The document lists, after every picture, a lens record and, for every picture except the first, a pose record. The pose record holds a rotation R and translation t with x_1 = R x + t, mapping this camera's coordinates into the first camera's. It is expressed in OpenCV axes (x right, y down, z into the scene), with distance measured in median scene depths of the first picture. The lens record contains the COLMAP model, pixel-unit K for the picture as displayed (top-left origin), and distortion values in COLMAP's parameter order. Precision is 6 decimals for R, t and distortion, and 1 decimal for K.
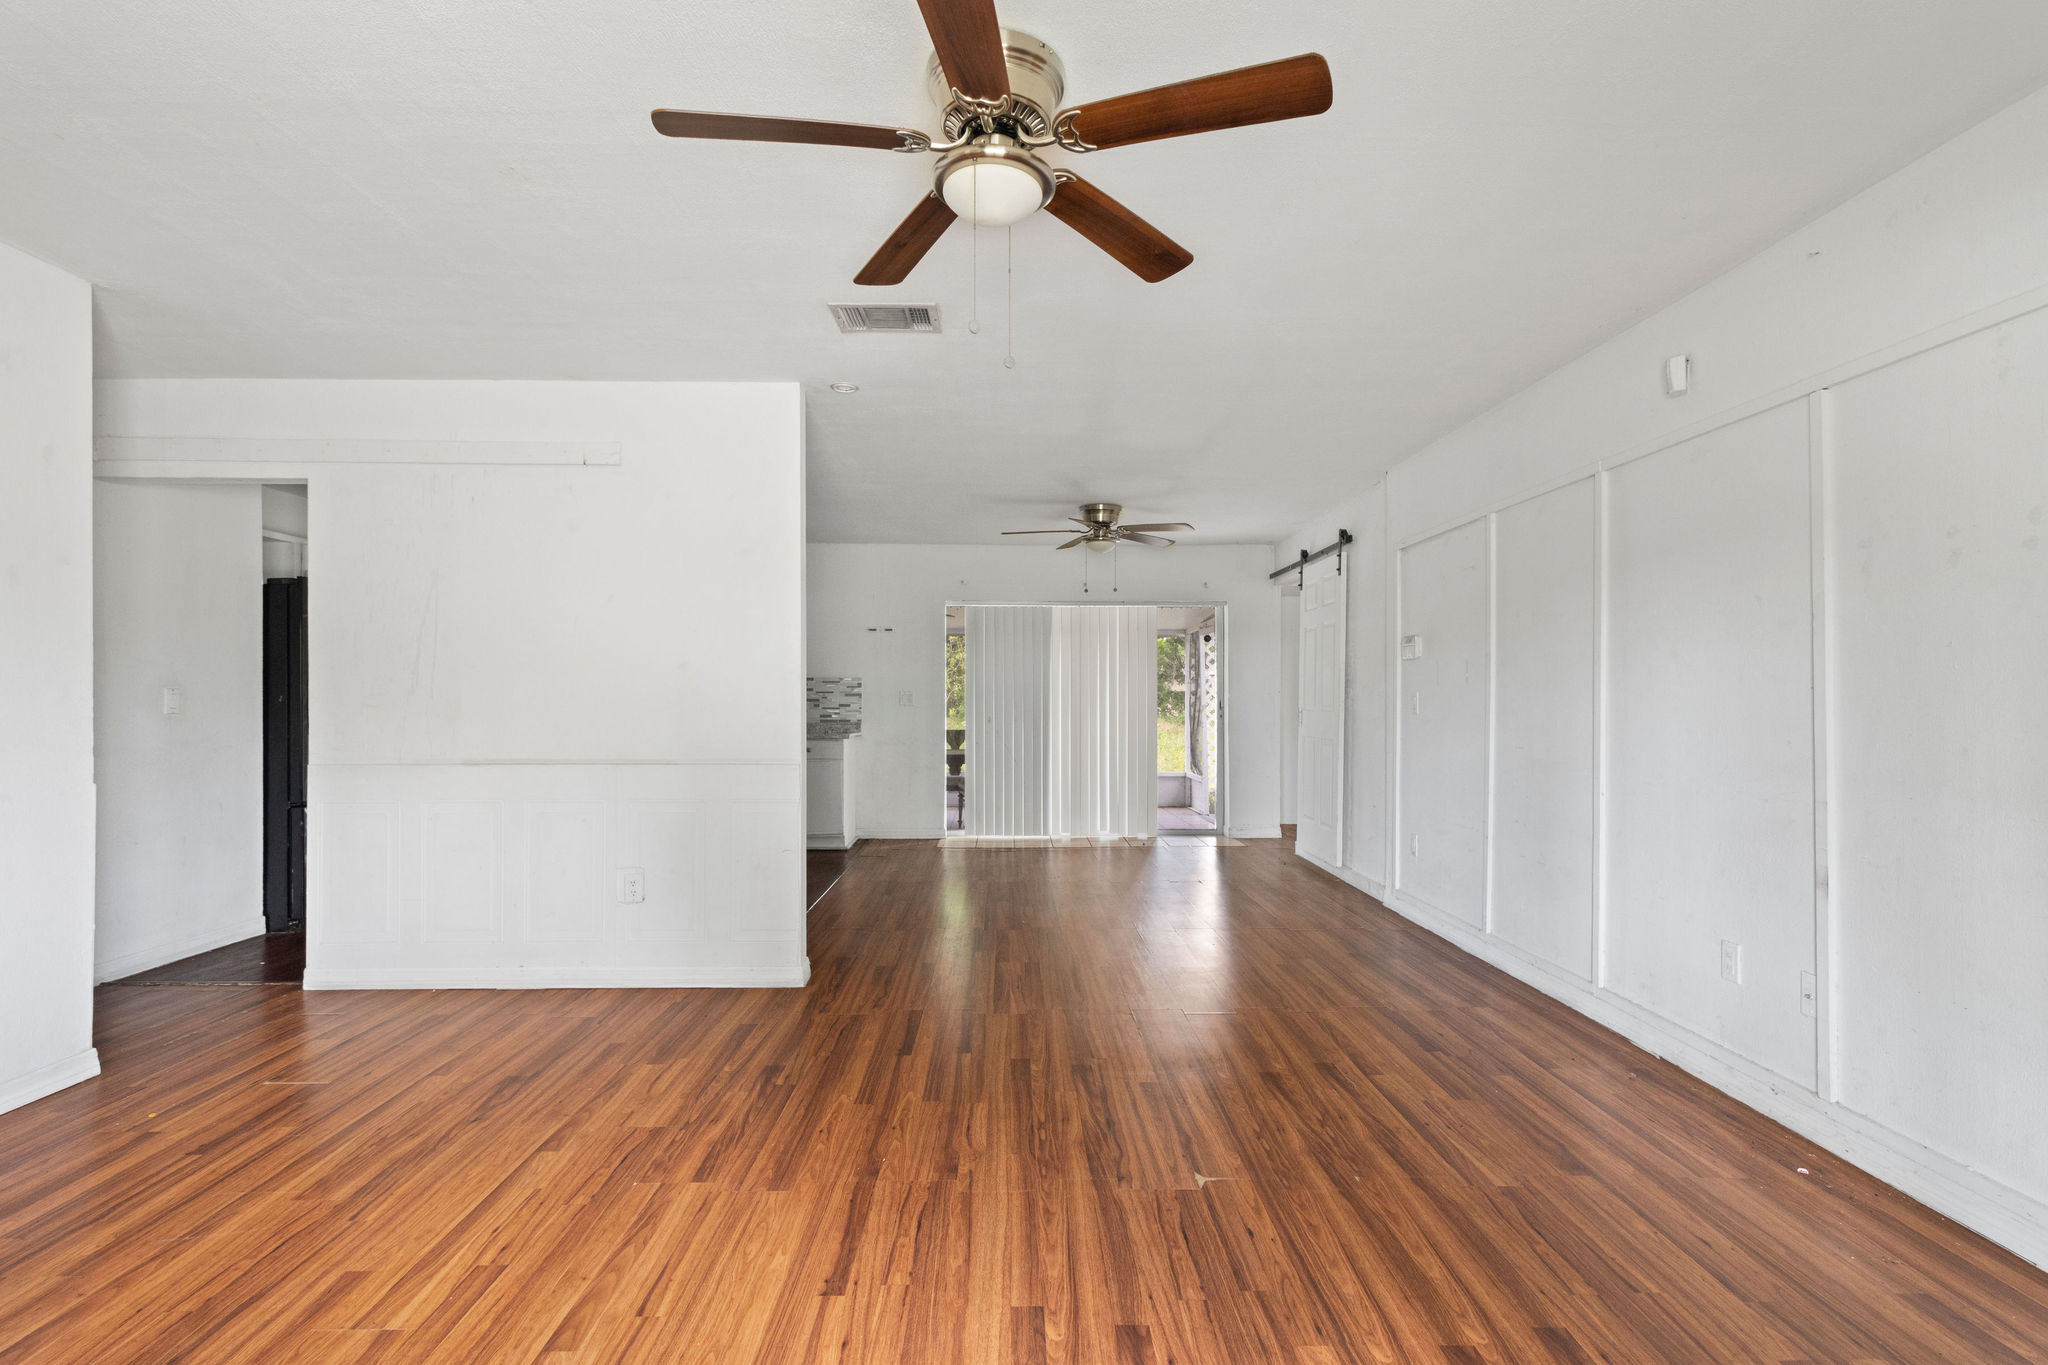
lens RADIAL K [[975.1, 0, 1023.1], [0, 975.1, 696.5], [0, 0, 1]] dist [-0.002349, 0.006763]
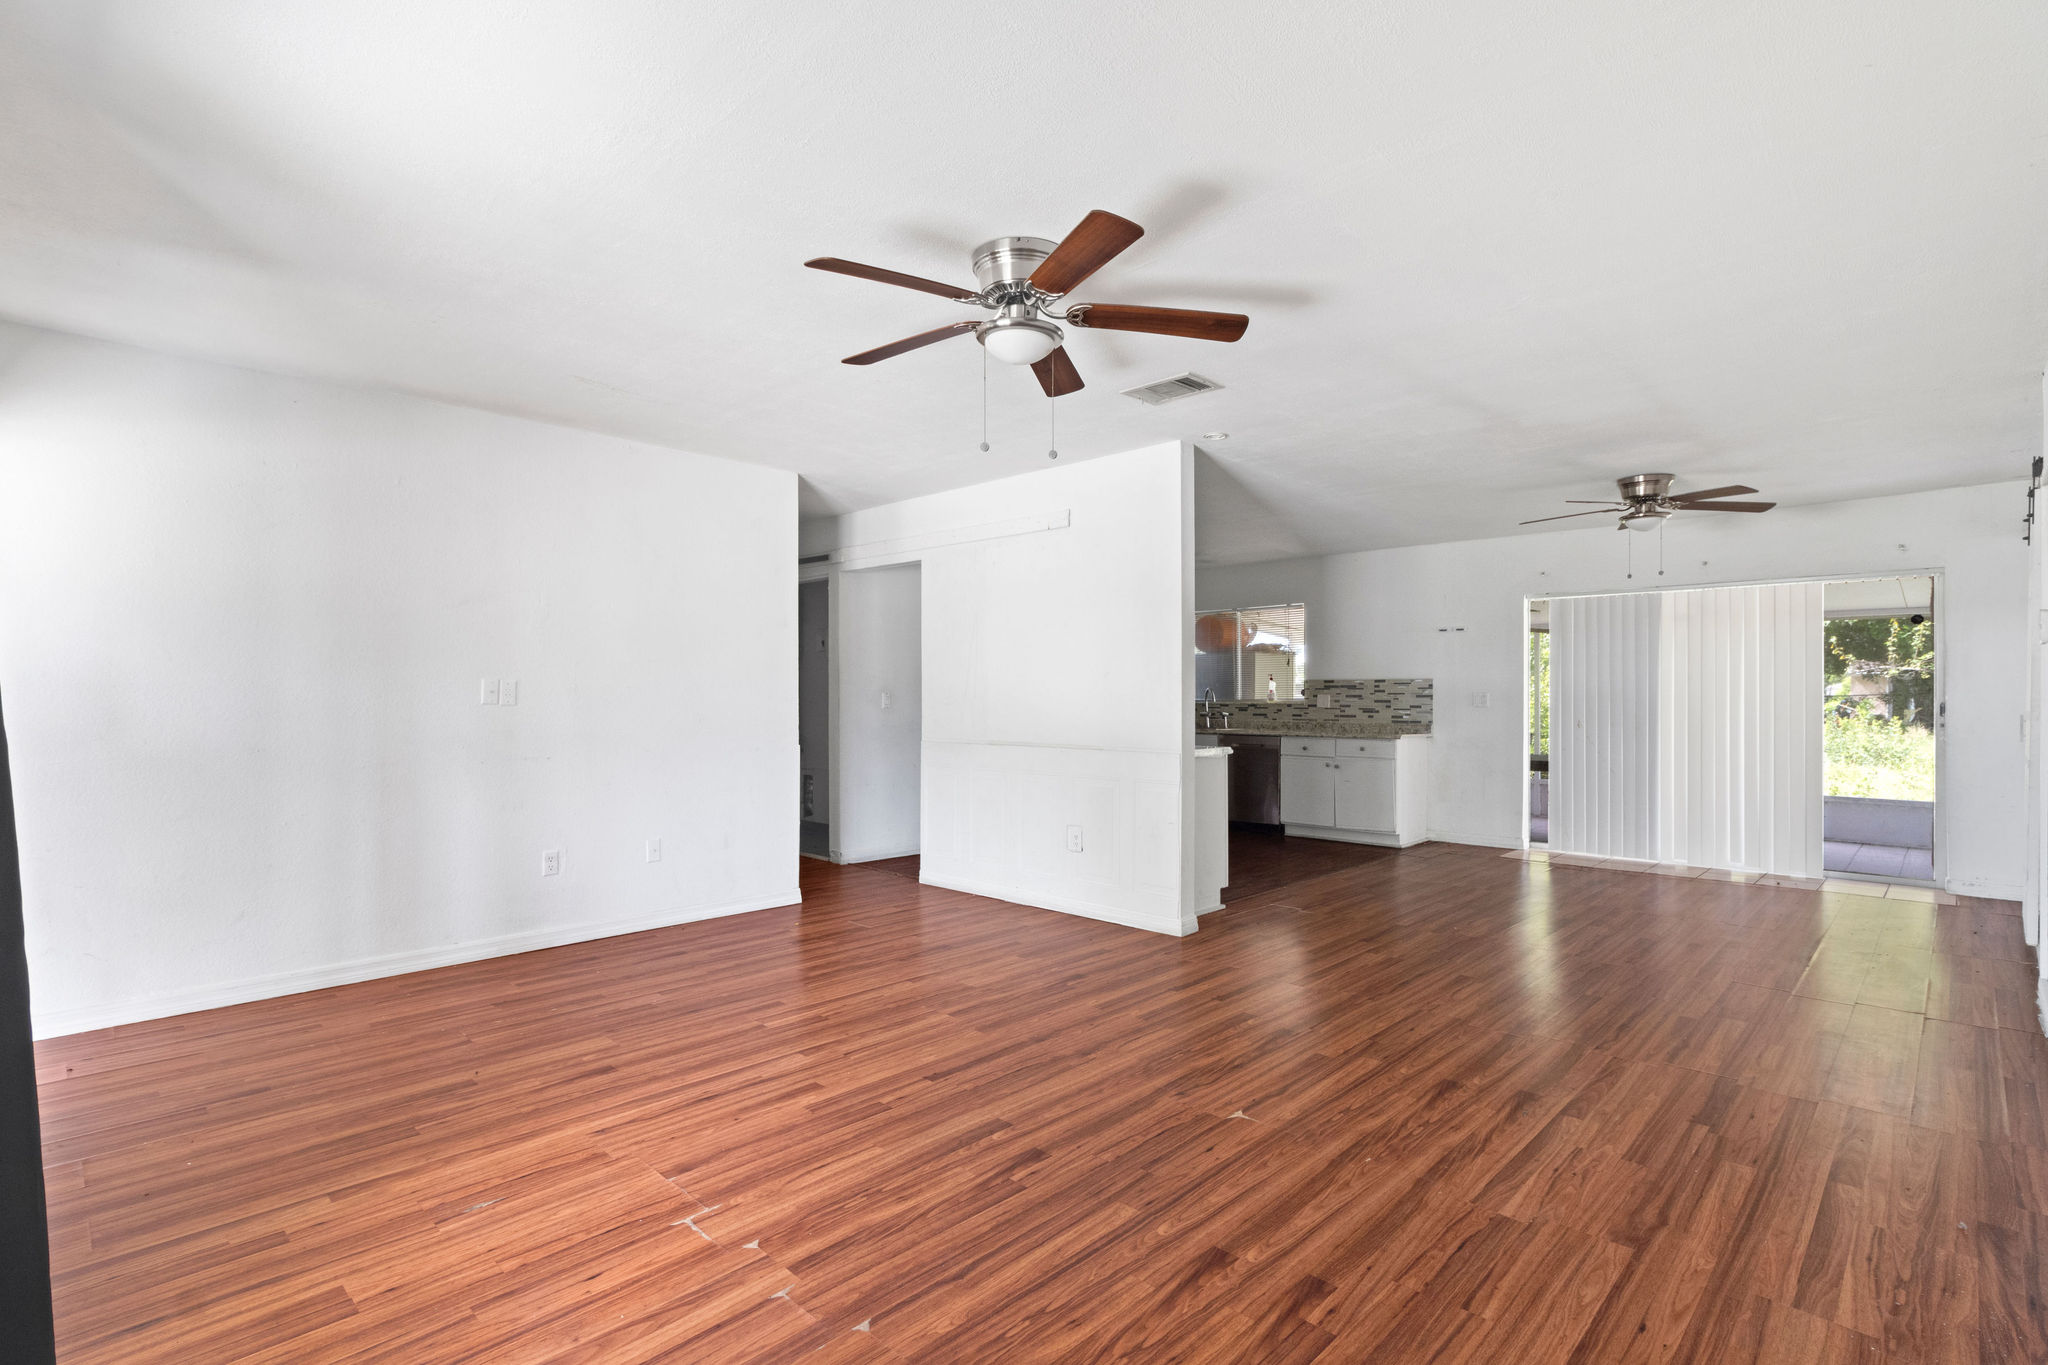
lens RADIAL K [[970.8, 0, 1016.0], [0, 970.8, 701.7], [0, 0, 1]] dist [-0.002286, 0.005108]
pose [[0.704760, 0.003205, -0.709438, 0.495097], [-0.000152, 0.999990, 0.004366, -0.000753], [0.709446, -0.002969, 0.704754, -0.000037]]
